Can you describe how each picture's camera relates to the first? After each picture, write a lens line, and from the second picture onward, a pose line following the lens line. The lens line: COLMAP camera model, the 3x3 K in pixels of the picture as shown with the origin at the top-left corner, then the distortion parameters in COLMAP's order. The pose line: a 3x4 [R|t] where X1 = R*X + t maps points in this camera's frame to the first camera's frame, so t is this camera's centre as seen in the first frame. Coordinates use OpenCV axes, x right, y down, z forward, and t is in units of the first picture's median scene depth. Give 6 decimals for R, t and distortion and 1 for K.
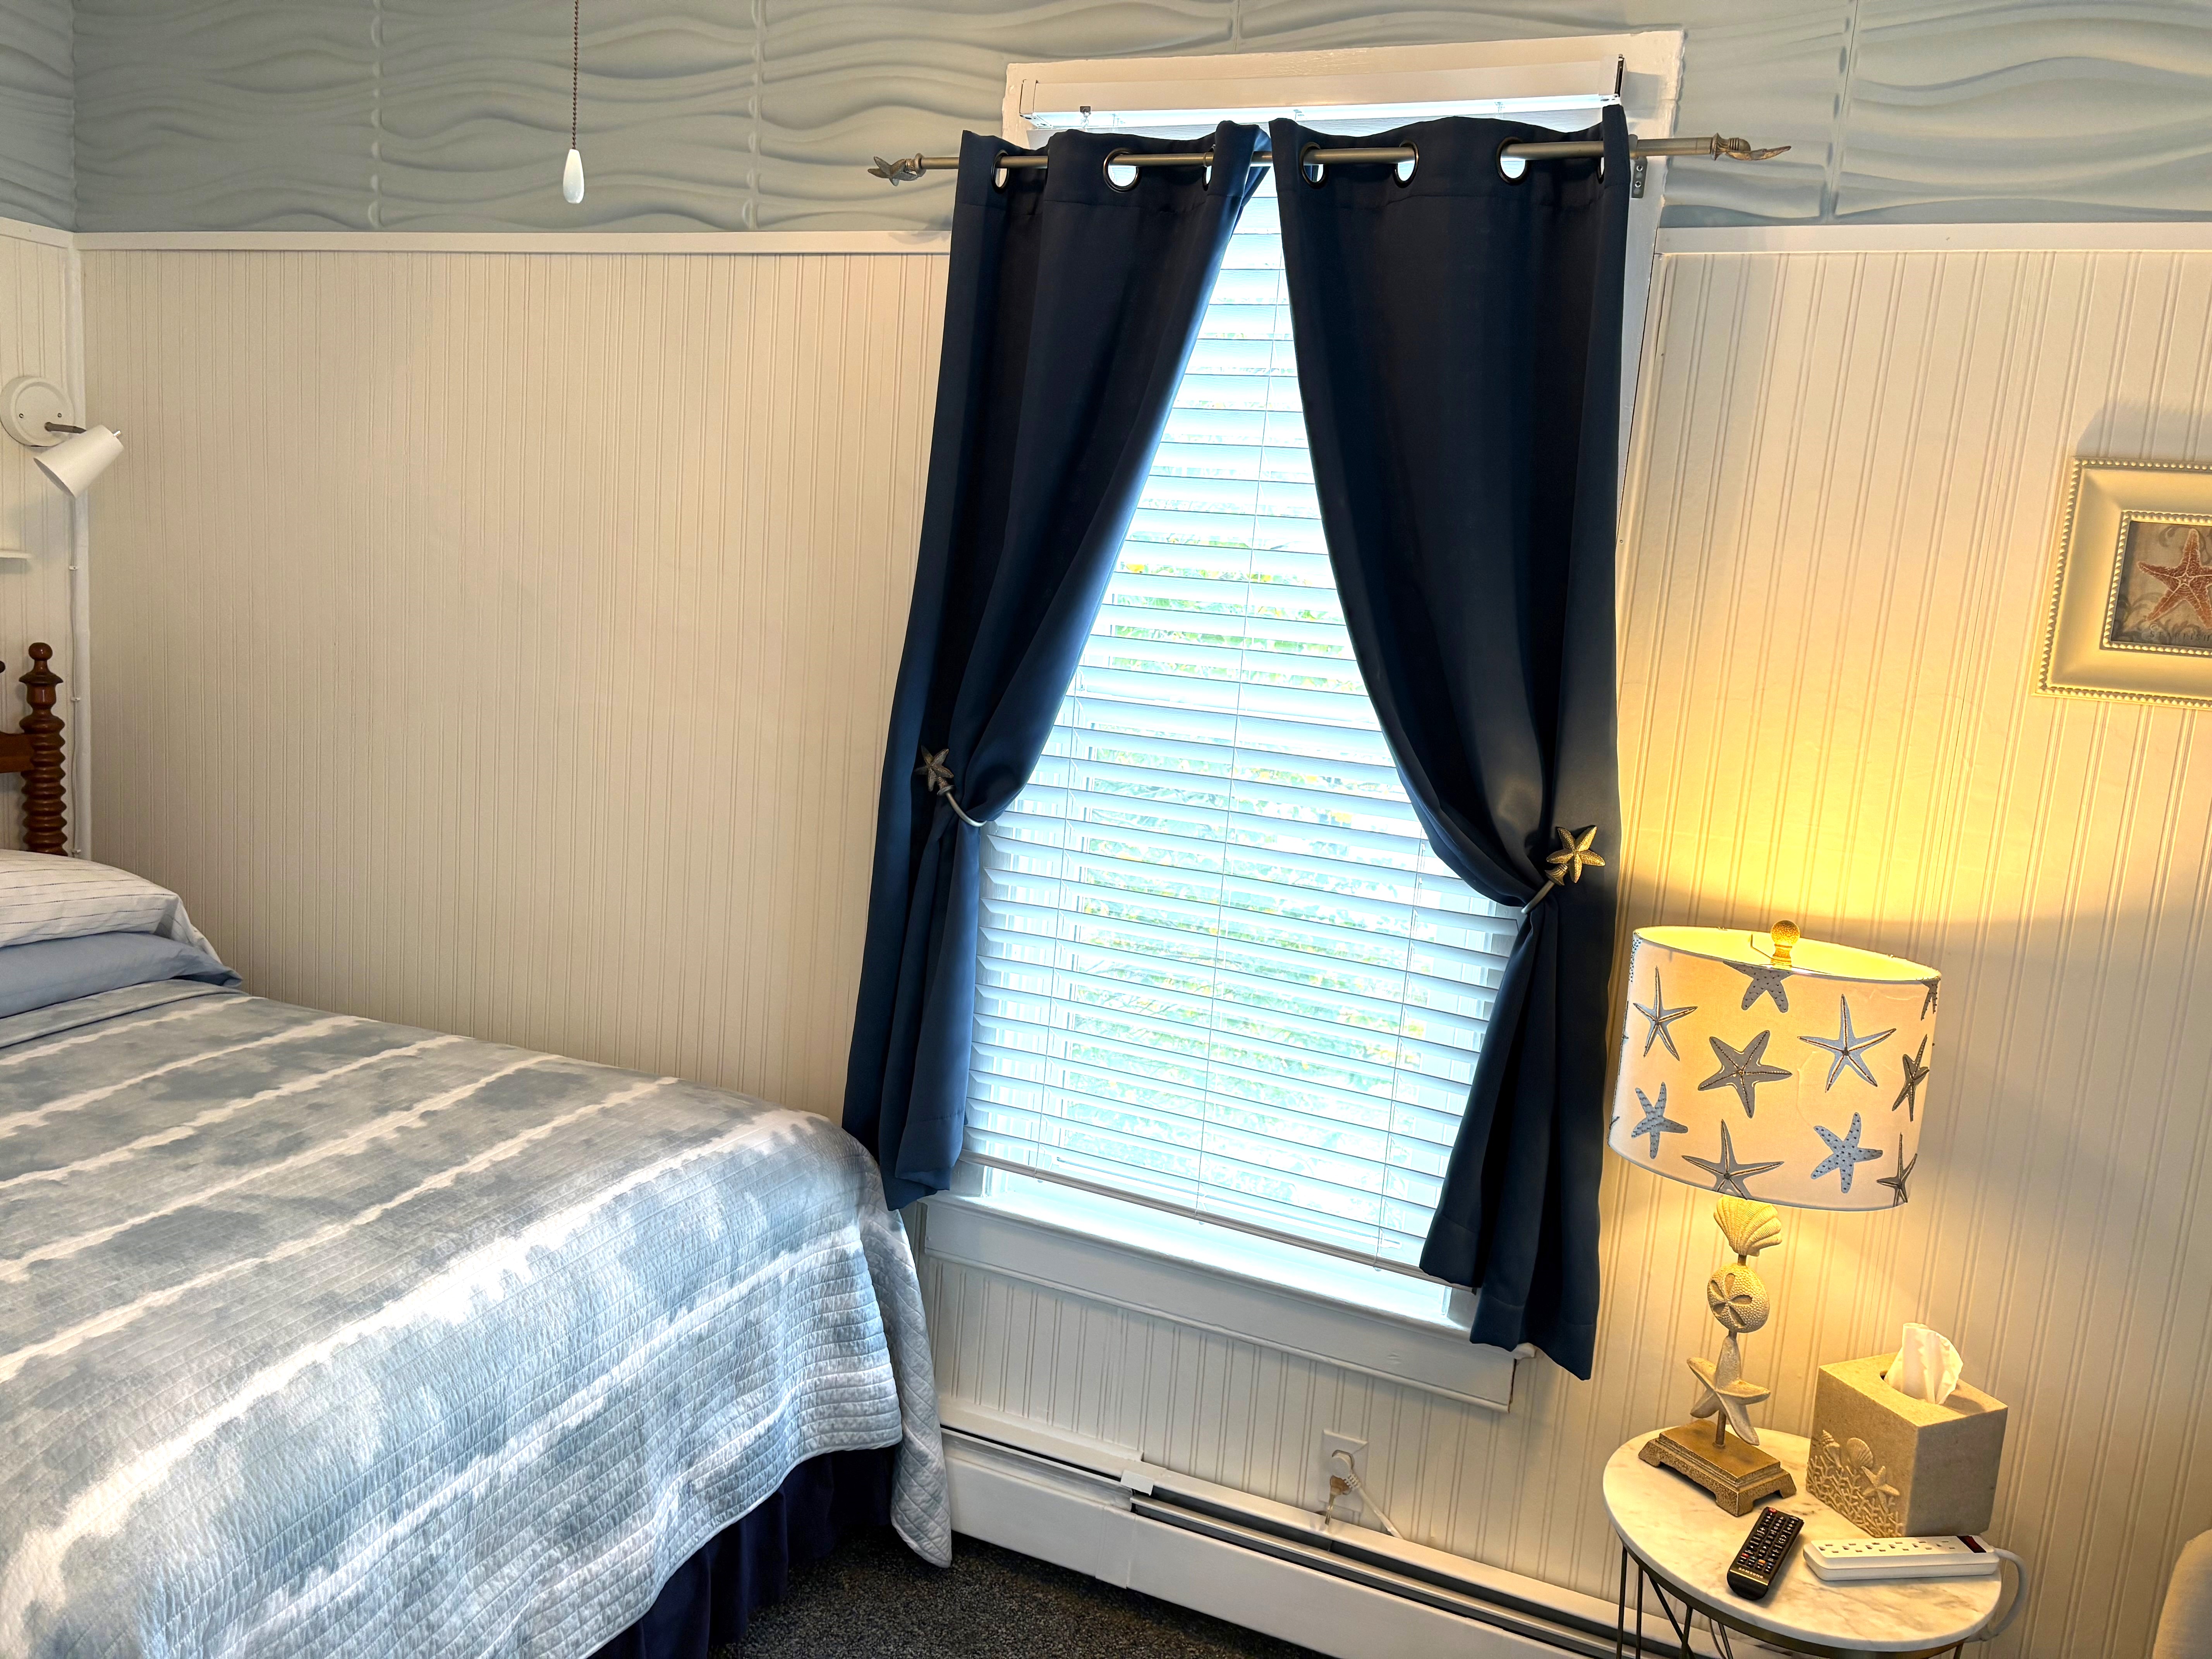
lens RADIAL K [[1669.3, 0, 1106.0], [0, 1669.3, 829.5], [0, 0, 1]] dist [0.090127, -0.111666]
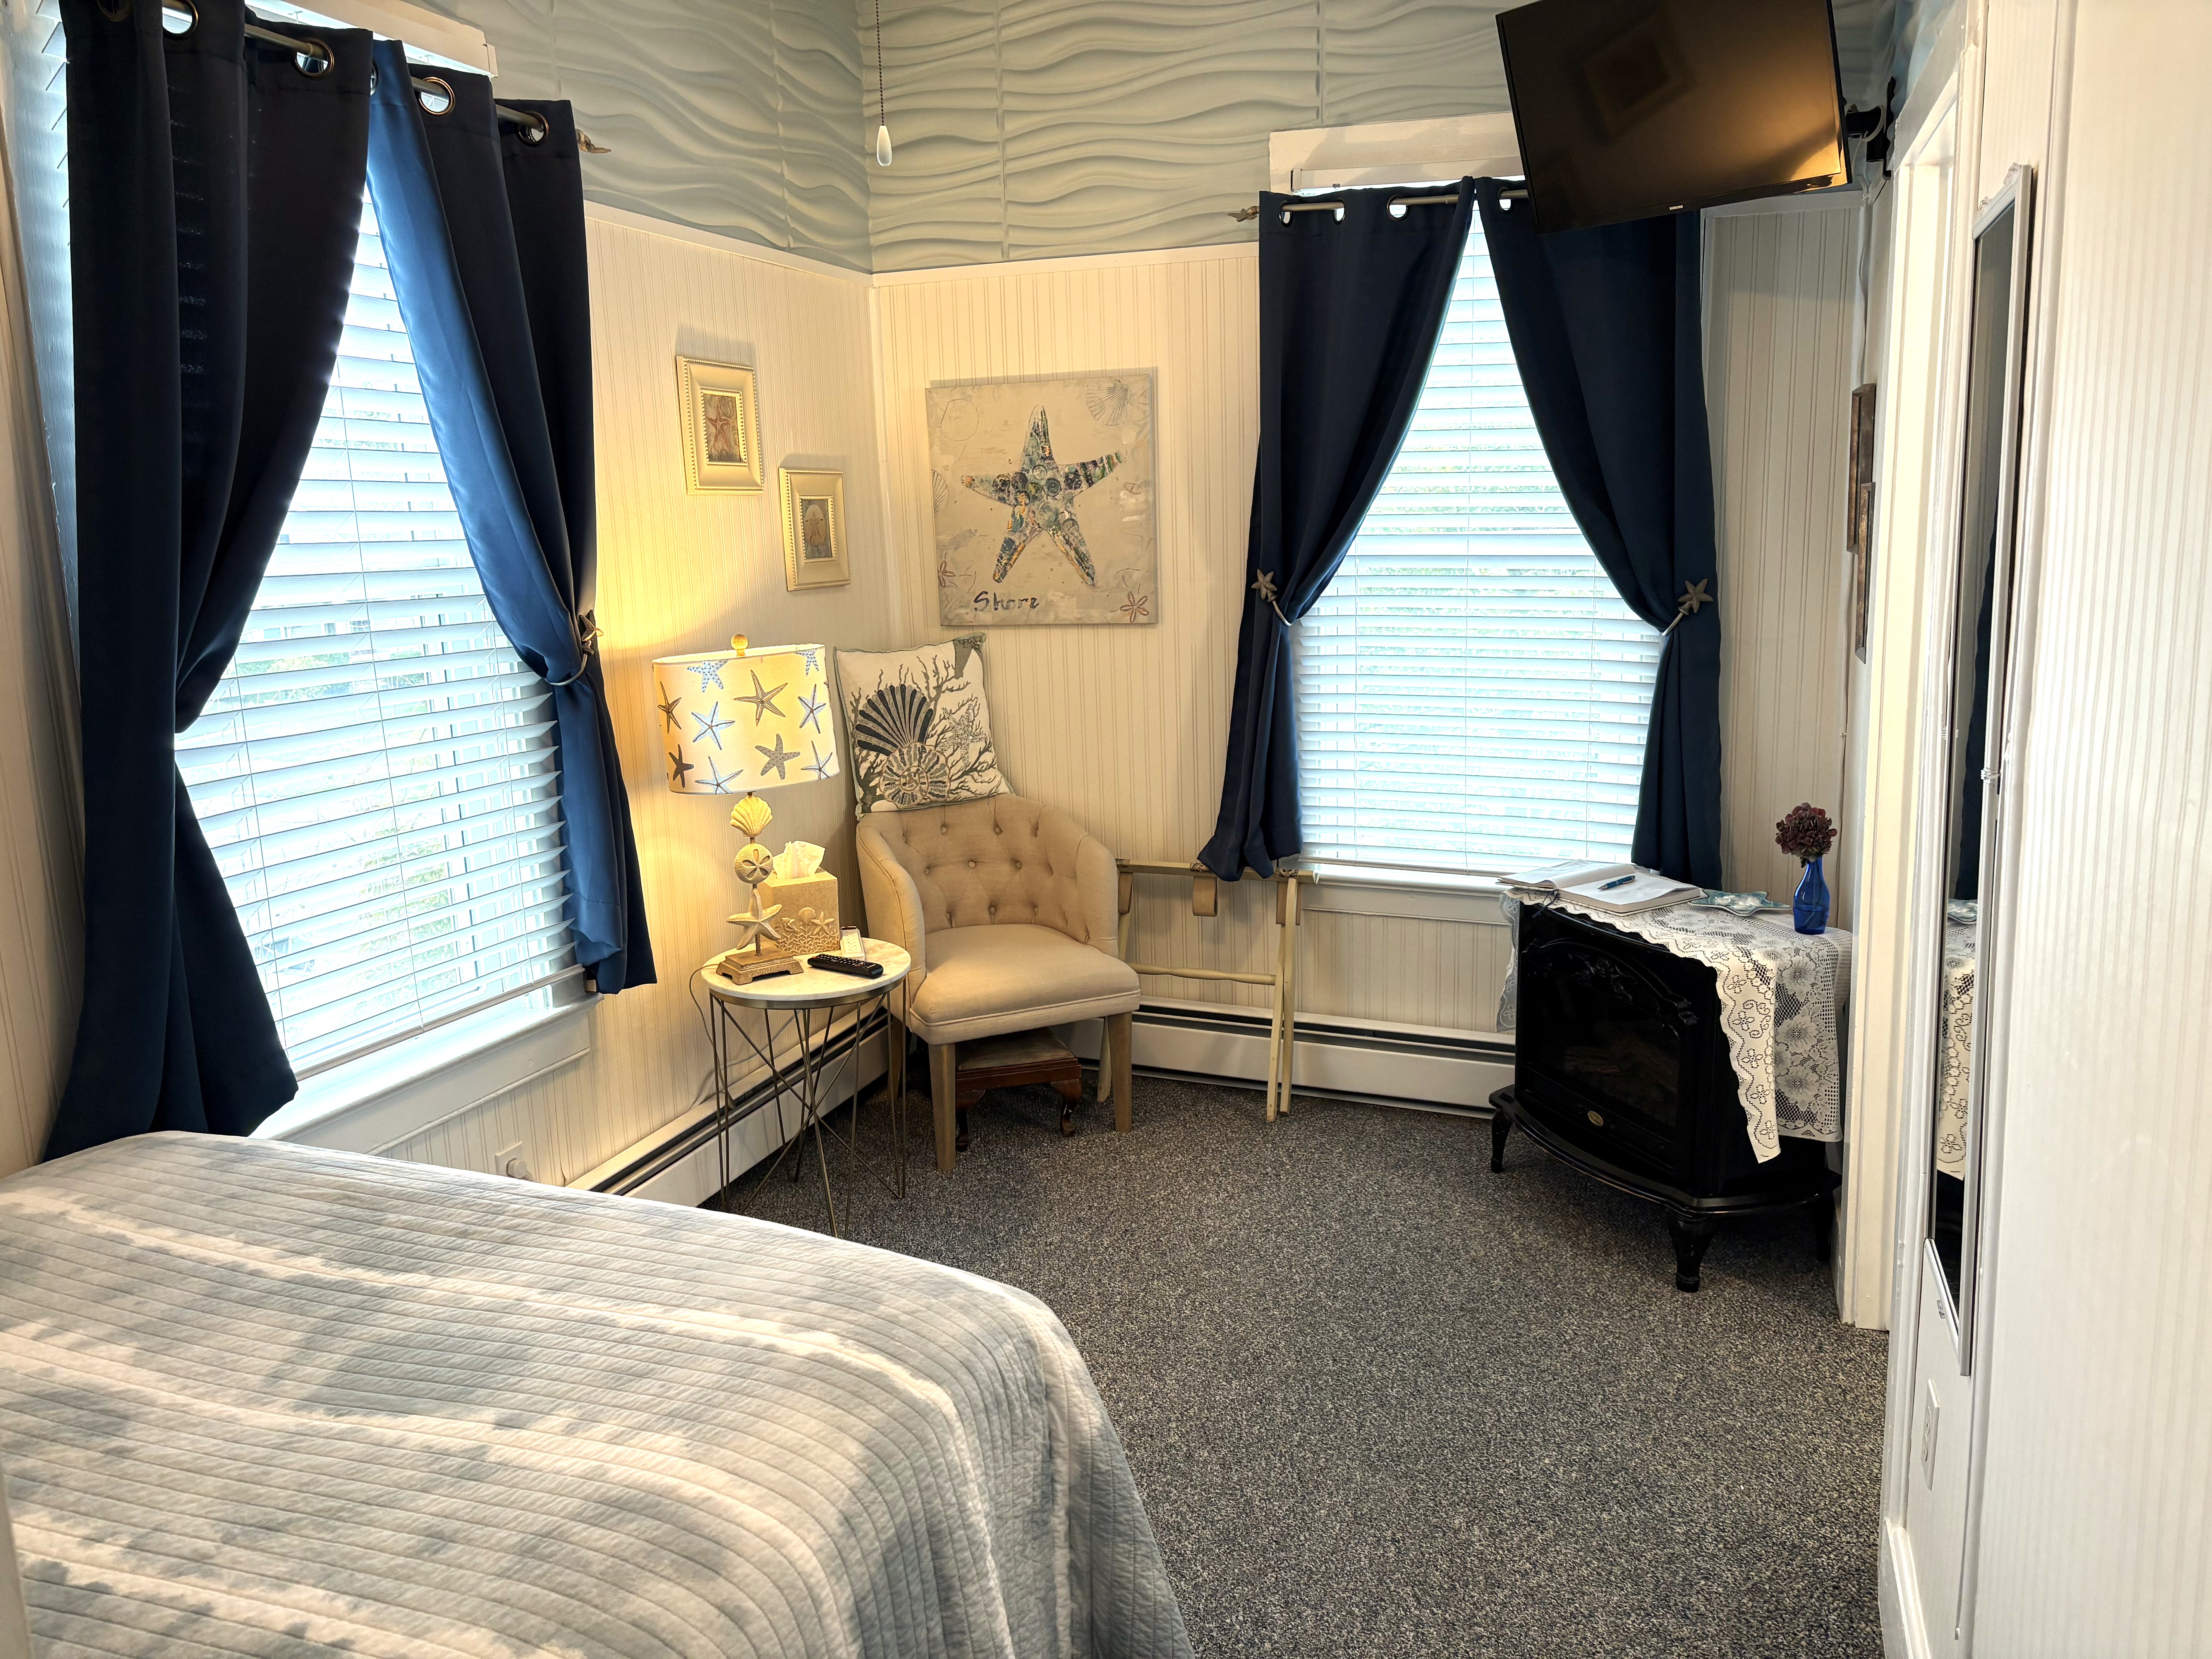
lens RADIAL K [[1669.3, 0, 1106.0], [0, 1669.3, 829.5], [0, 0, 1]] dist [0.090127, -0.111666]
pose [[-0.071799, -0.259386, 0.963101, -1.056790], [0.175483, 0.947246, 0.268198, -0.120108], [-0.981861, 0.188264, -0.022494, 0.575692]]
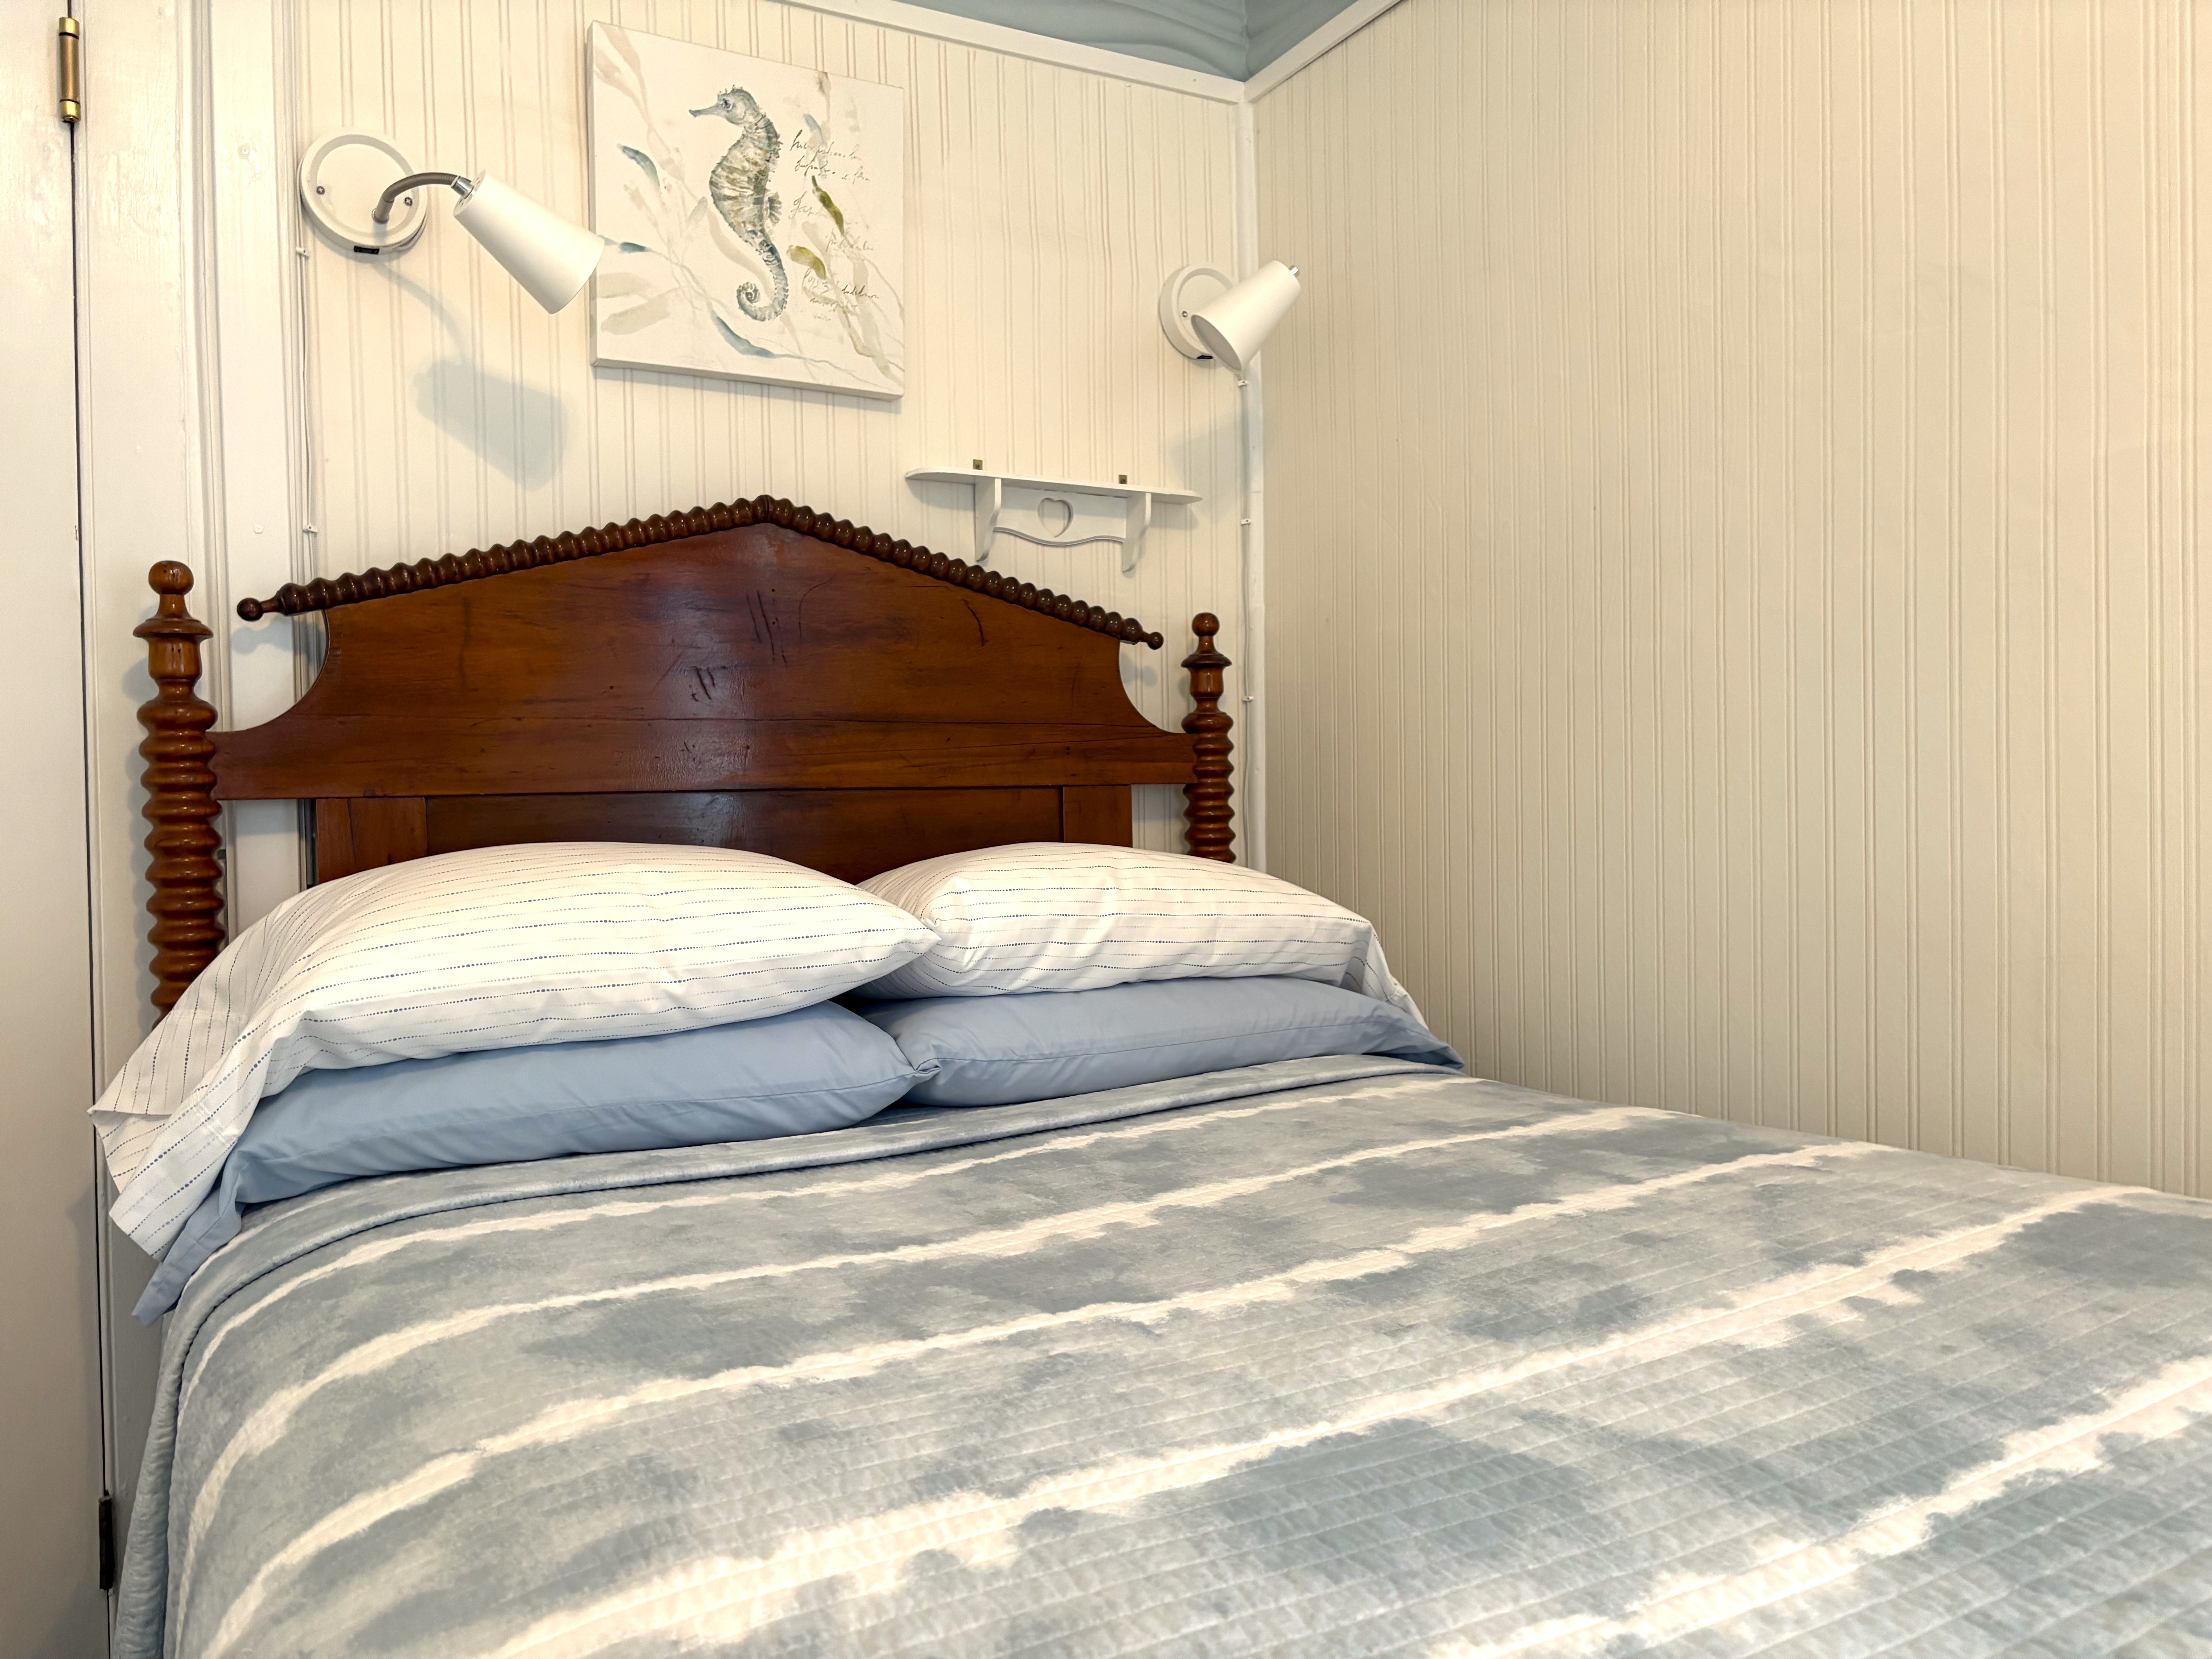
lens RADIAL K [[1690.5, 0, 1106.0], [0, 1690.5, 829.5], [0, 0, 1]] dist [0.068652, -0.060469]
pose [[0.792916, -0.078740, -0.604222, -0.307312], [-0.014543, 0.988887, -0.147953, 0.130092], [0.609157, 0.126102, 0.782960, 0.562355]]
